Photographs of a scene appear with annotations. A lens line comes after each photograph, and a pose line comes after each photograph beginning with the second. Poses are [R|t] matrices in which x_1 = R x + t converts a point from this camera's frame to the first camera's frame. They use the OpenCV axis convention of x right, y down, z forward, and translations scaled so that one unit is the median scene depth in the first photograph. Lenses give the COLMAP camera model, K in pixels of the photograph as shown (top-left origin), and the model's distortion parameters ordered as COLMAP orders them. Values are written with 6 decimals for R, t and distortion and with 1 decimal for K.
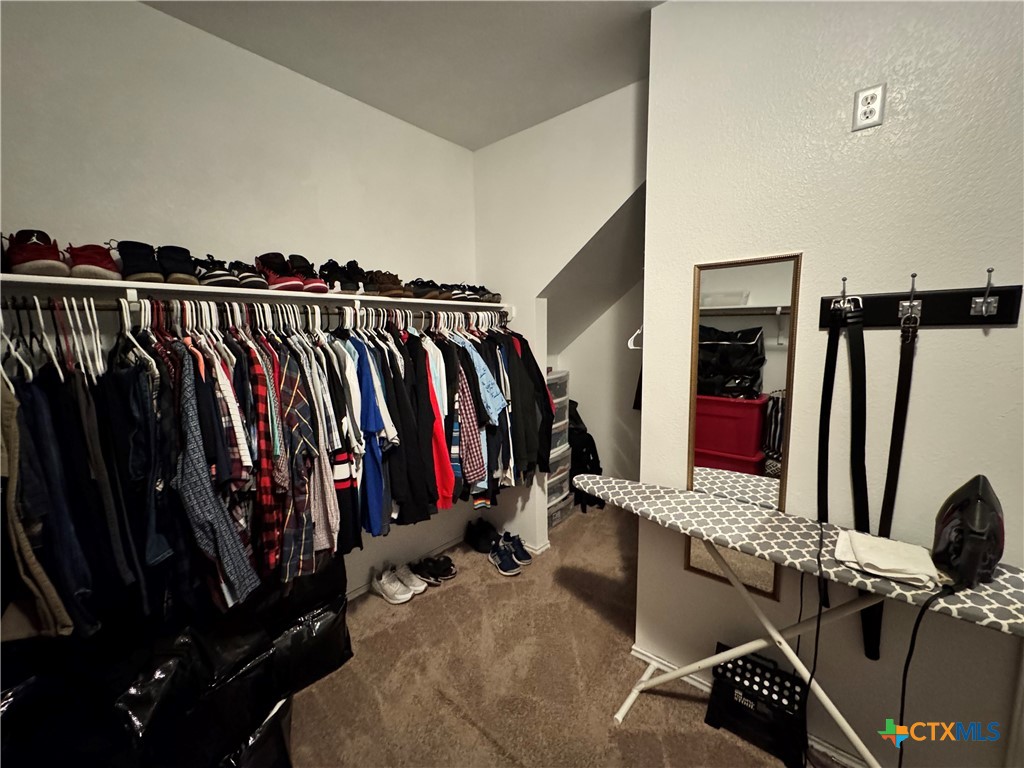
lens RADIAL K [[407.3, 0, 512.0], [0, 407.3, 384.0], [0, 0, 1]] dist [-0.002259, -0.000141]
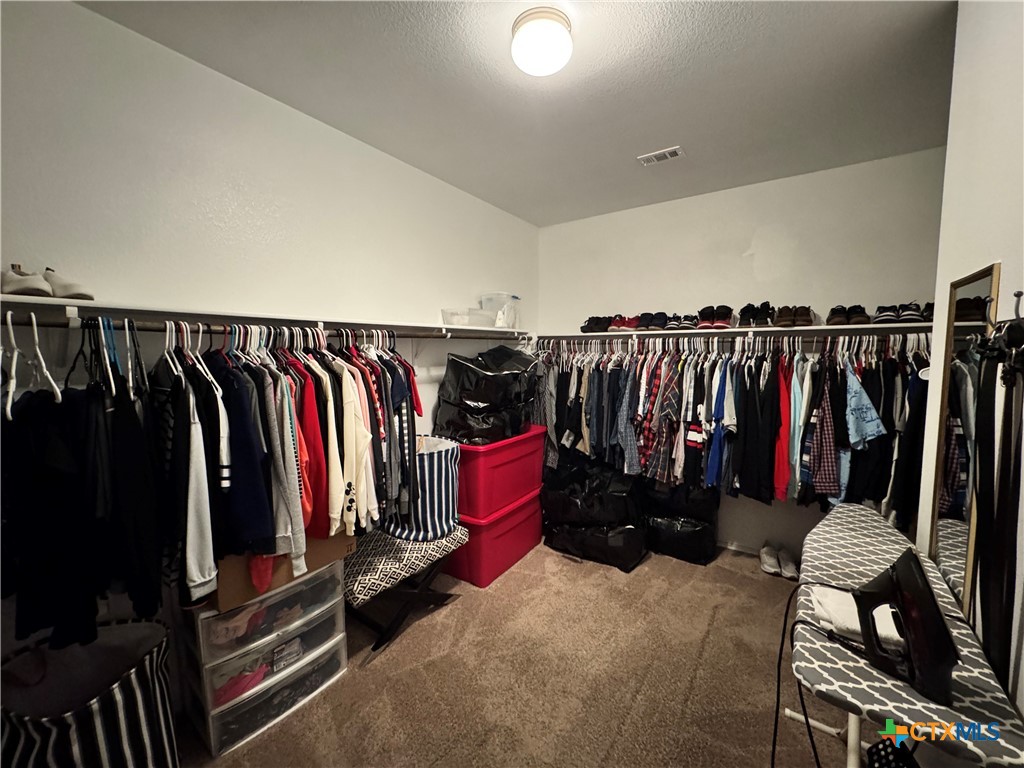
lens RADIAL K [[407.3, 0, 512.0], [0, 407.3, 384.0], [0, 0, 1]] dist [-0.002259, -0.000141]
pose [[0.102145, 0.092678, -0.990443, 1.143702], [-0.126989, 0.988719, 0.079421, -0.037515], [0.986631, 0.117663, 0.112762, 0.042796]]
